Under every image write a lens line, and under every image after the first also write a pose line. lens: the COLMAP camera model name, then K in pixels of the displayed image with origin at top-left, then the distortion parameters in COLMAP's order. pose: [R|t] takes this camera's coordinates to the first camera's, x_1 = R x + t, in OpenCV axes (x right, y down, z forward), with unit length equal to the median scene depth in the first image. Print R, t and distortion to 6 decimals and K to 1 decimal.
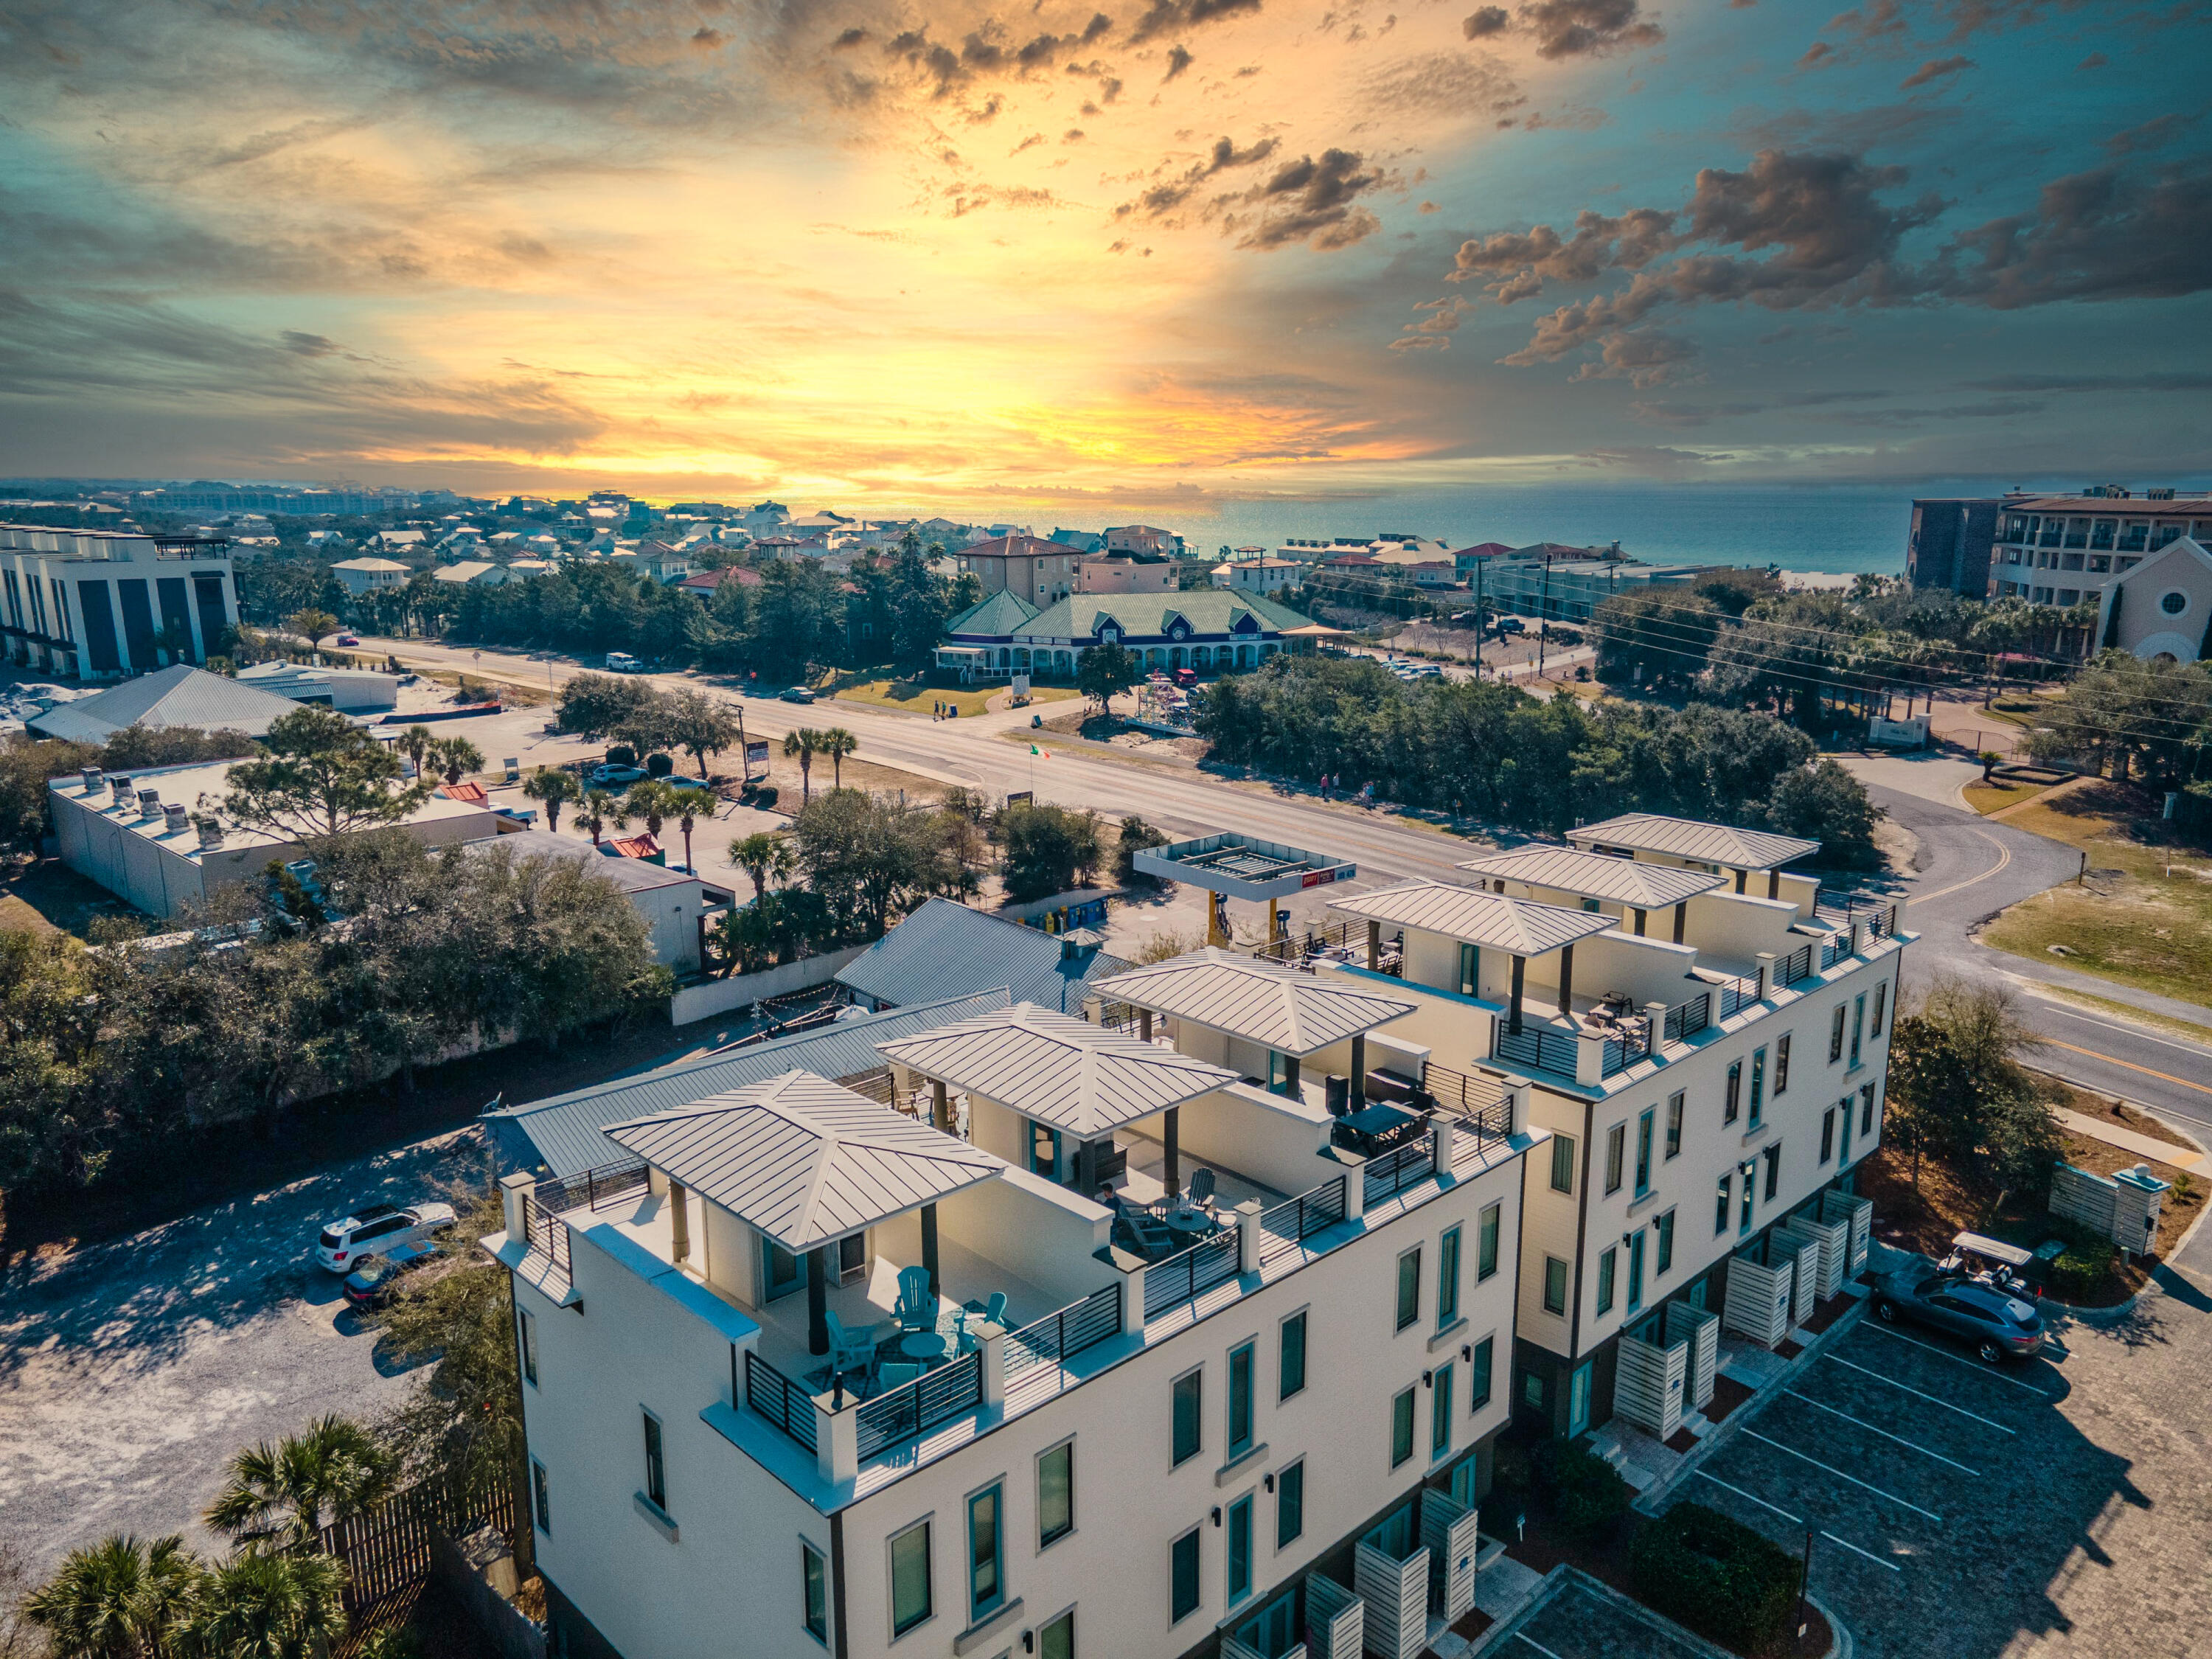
lens RADIAL K [[1611.4, 0, 1106.0], [0, 1611.4, 829.5], [0, 0, 1]] dist [0.072195, -0.089679]
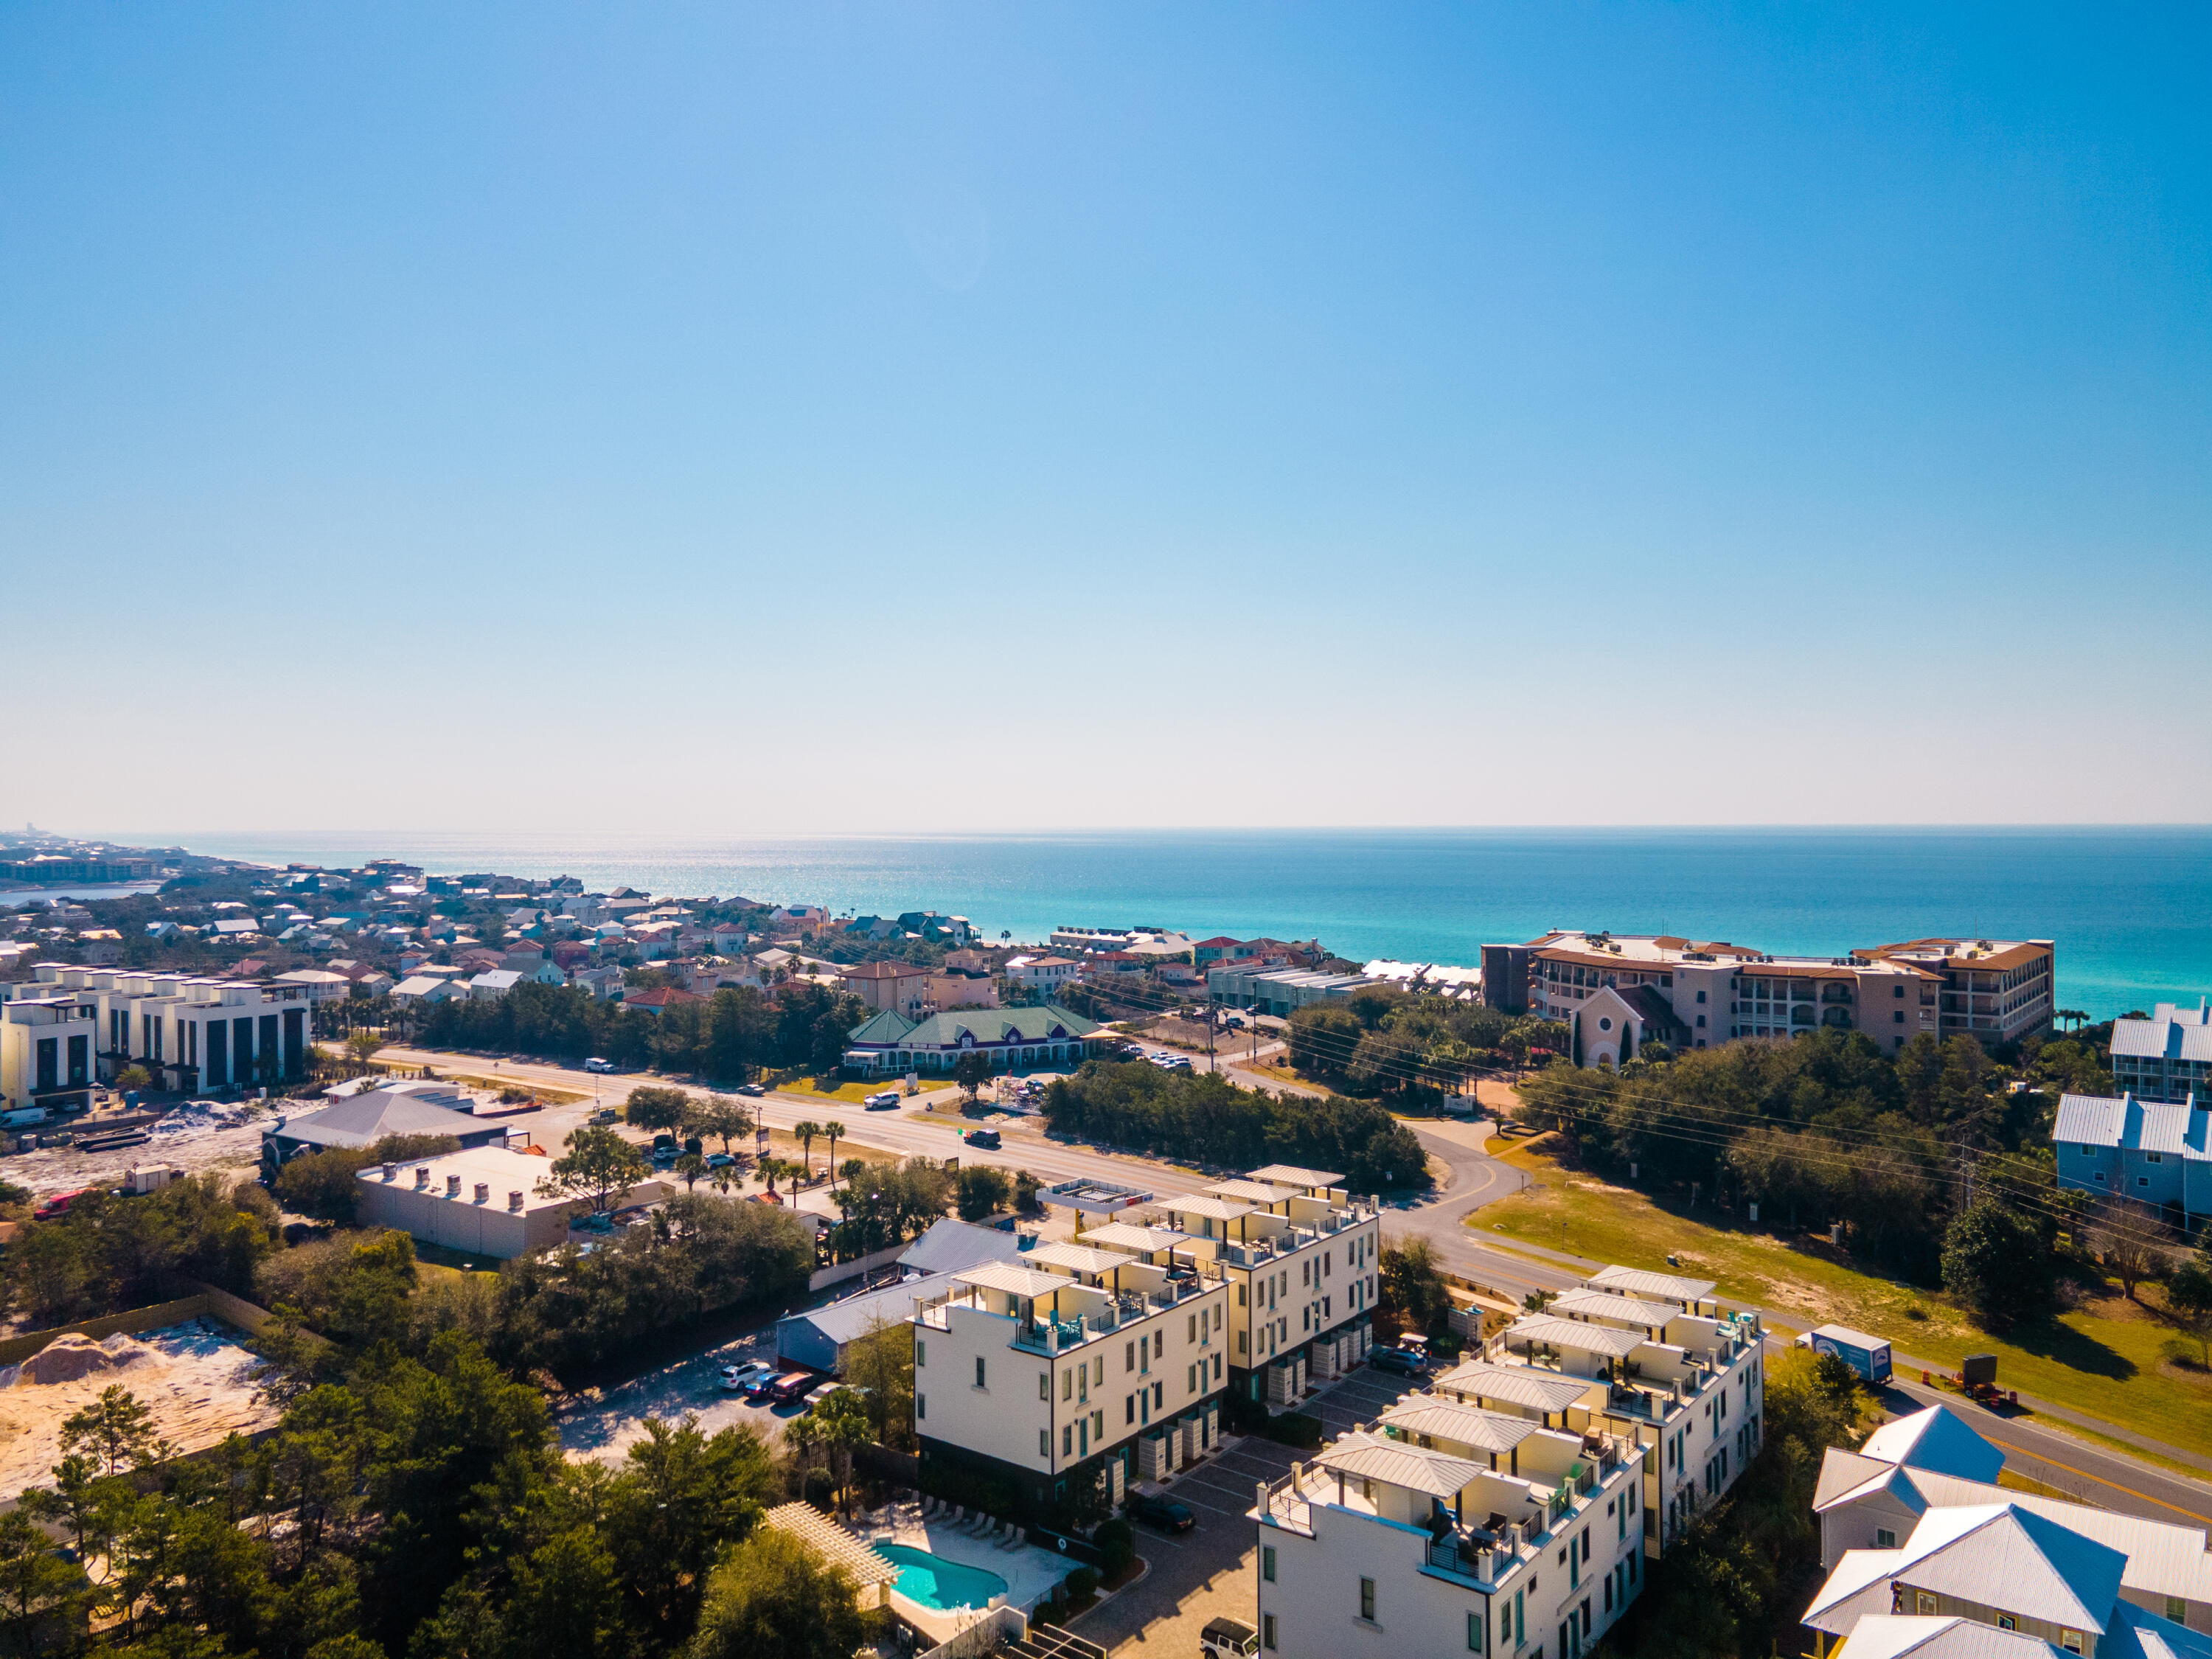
lens RADIAL K [[1611.4, 0, 1106.0], [0, 1611.4, 829.5], [0, 0, 1]] dist [0.072195, -0.089679]
pose [[0.987985, 0.000727, 0.154549, -0.173185], [0.031468, 0.978096, -0.205763, -0.006410], [-0.151313, 0.208154, 0.966321, -0.823917]]
